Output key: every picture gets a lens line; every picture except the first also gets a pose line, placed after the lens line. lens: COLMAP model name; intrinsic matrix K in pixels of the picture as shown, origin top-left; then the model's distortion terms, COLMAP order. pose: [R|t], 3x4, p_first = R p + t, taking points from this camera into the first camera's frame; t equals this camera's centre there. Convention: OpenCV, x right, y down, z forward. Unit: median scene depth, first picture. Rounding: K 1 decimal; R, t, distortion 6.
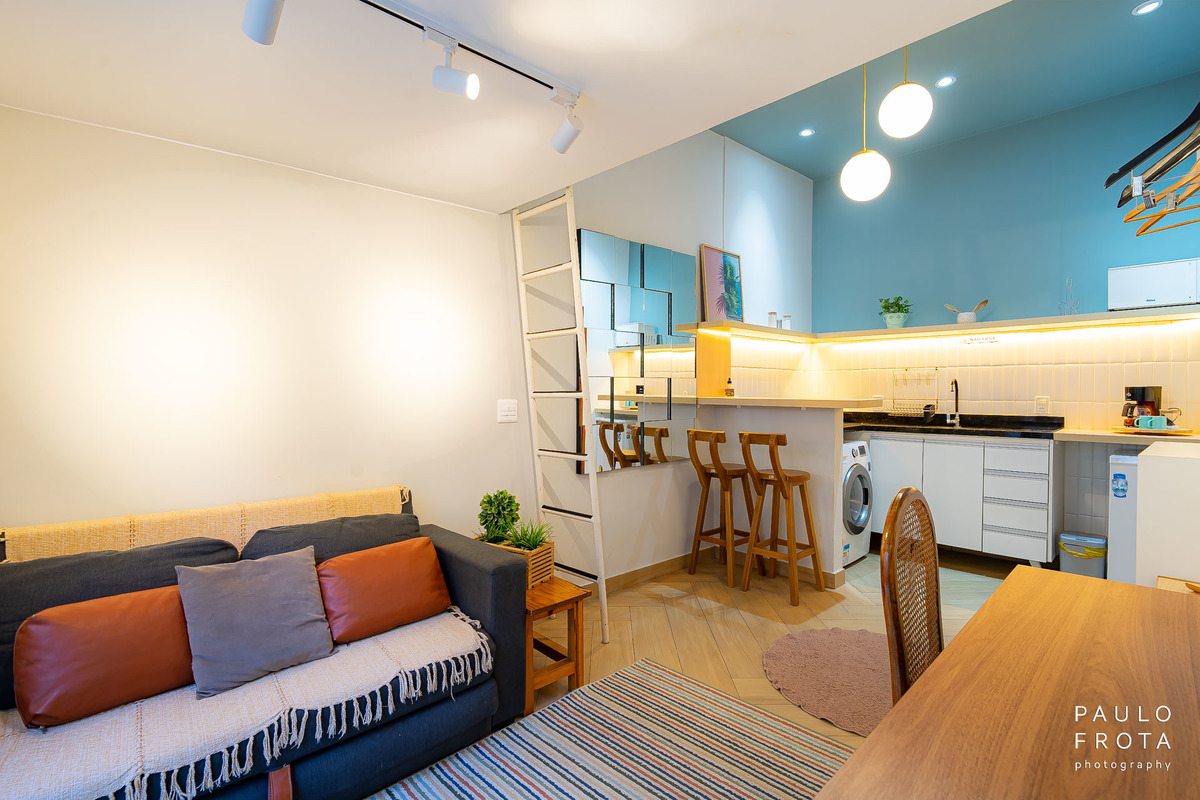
lens RADIAL K [[557.3, 0, 610.2], [0, 557.3, 400.1], [0, 0, 1]] dist [0.002423, -0.004030]
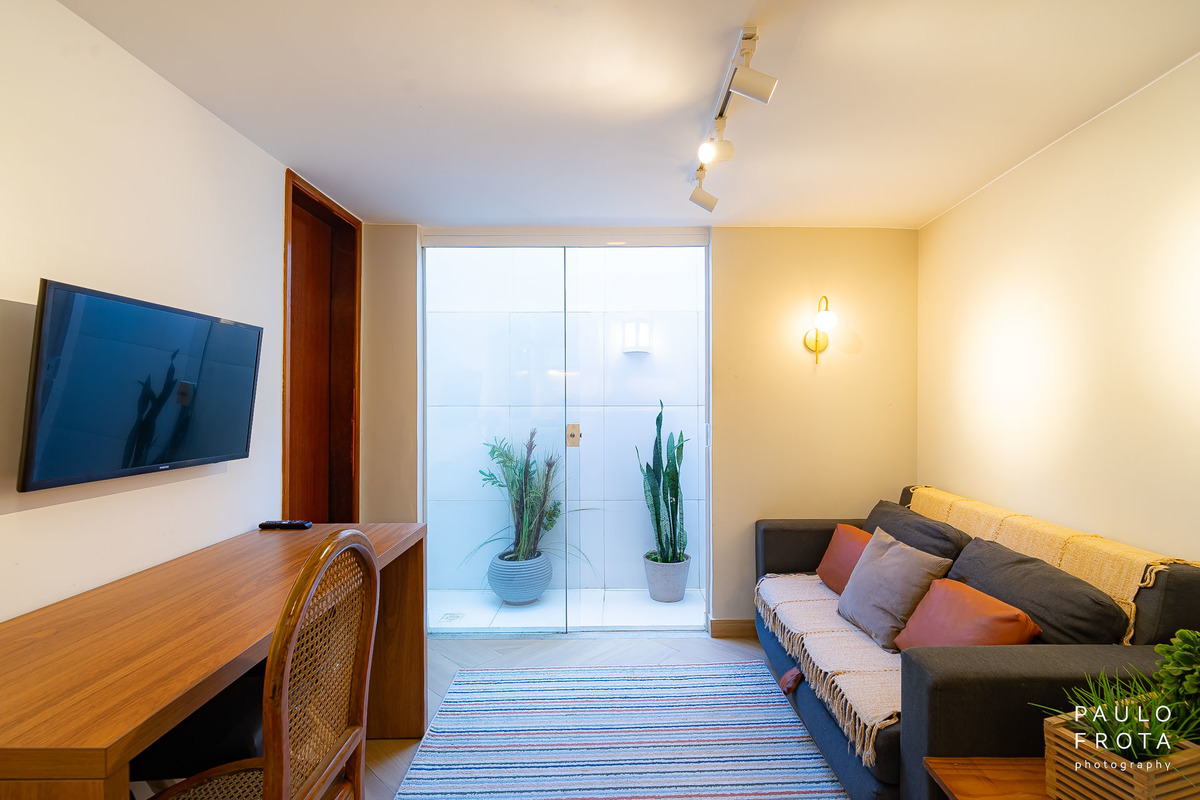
lens RADIAL K [[568.9, 0, 611.0], [0, 568.9, 400.1], [0, 0, 1]] dist [0.001646, -0.007514]
pose [[-0.692329, 0.004038, -0.721571, 0.380941], [-0.007410, 0.999892, 0.012704, -0.015283], [0.721544, 0.014142, -0.692224, 0.820345]]
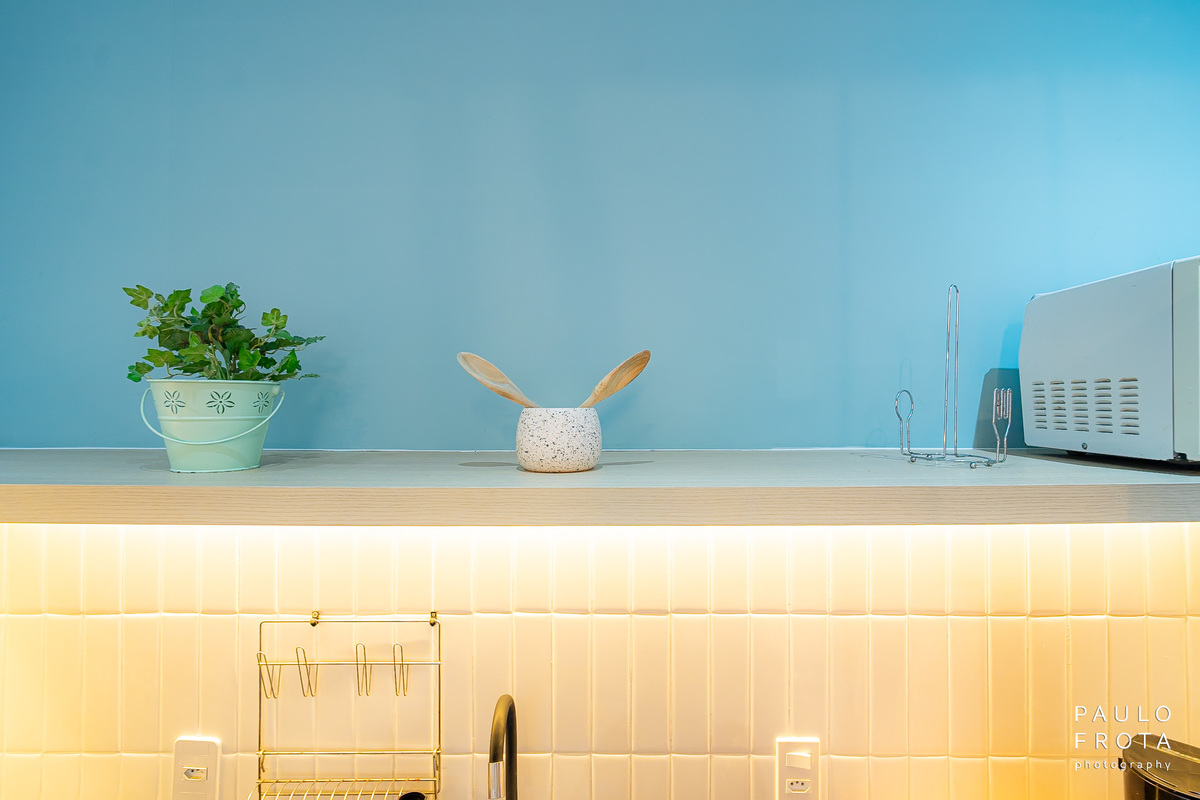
lens RADIAL K [[562.8, 0, 608.2], [0, 562.8, 400.1], [0, 0, 1]] dist [0.004117, -0.003940]
pose [[0.718498, 0.012653, 0.695414, 0.695209], [0.010583, 0.999520, -0.029121, -0.206448], [-0.695449, 0.028283, 0.718019, 1.143903]]
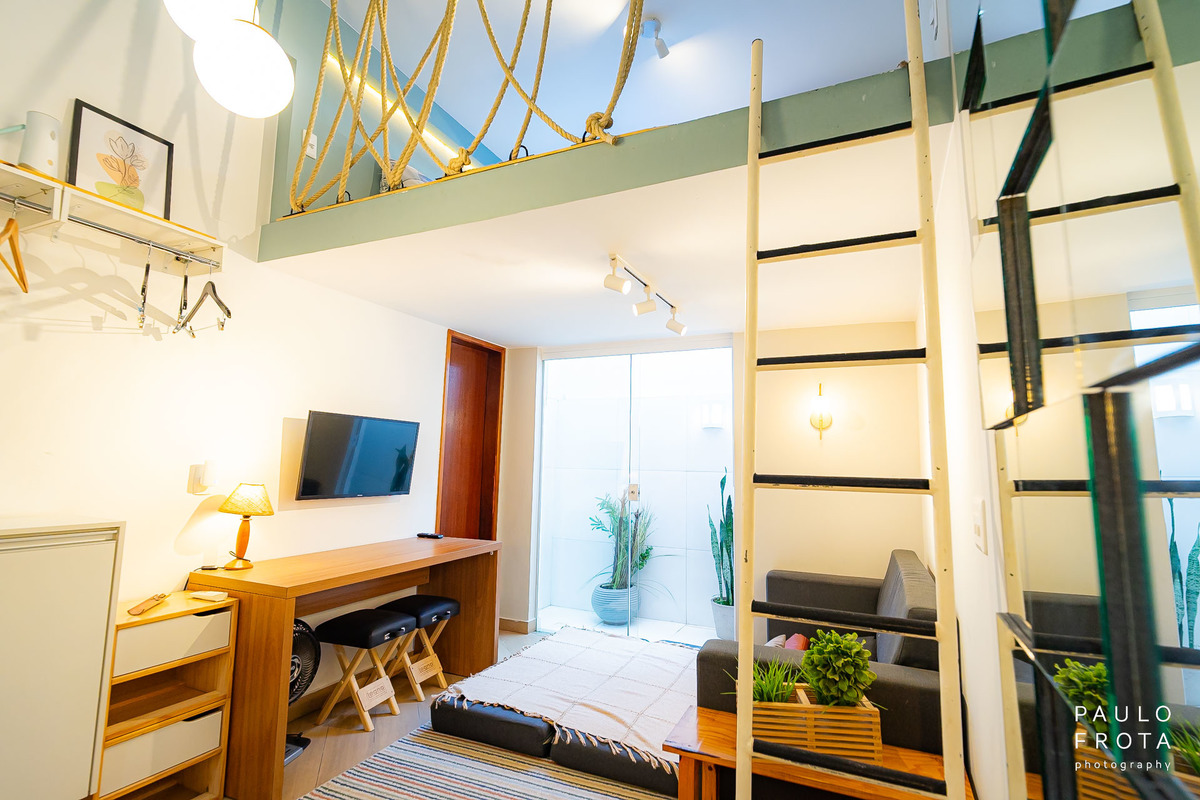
lens RADIAL K [[557.3, 0, 610.2], [0, 557.3, 400.1], [0, 0, 1]] dist [0.002423, -0.004030]
pose [[-0.928352, -0.054771, -0.367644, 0.250521], [-0.020335, 0.995087, -0.096898, -0.028794], [0.371145, -0.082480, -0.924905, 1.298103]]
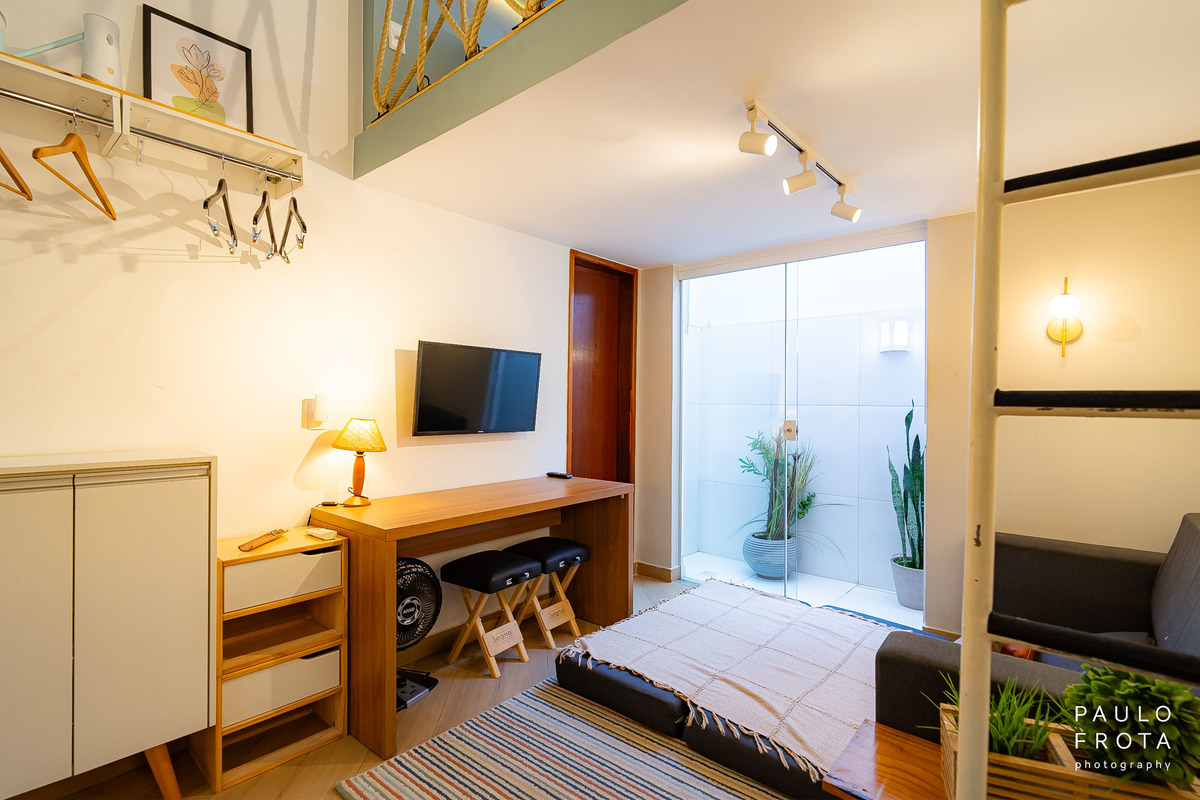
lens RADIAL K [[557.6, 0, 611.1], [0, 557.6, 400.7], [0, 0, 1]] dist [0.003817, -0.006159]
pose [[-0.995058, -0.003197, -0.099247, 0.164379], [-0.004634, 0.999888, 0.014258, -0.012682], [0.099190, 0.014647, -0.994961, 1.141718]]
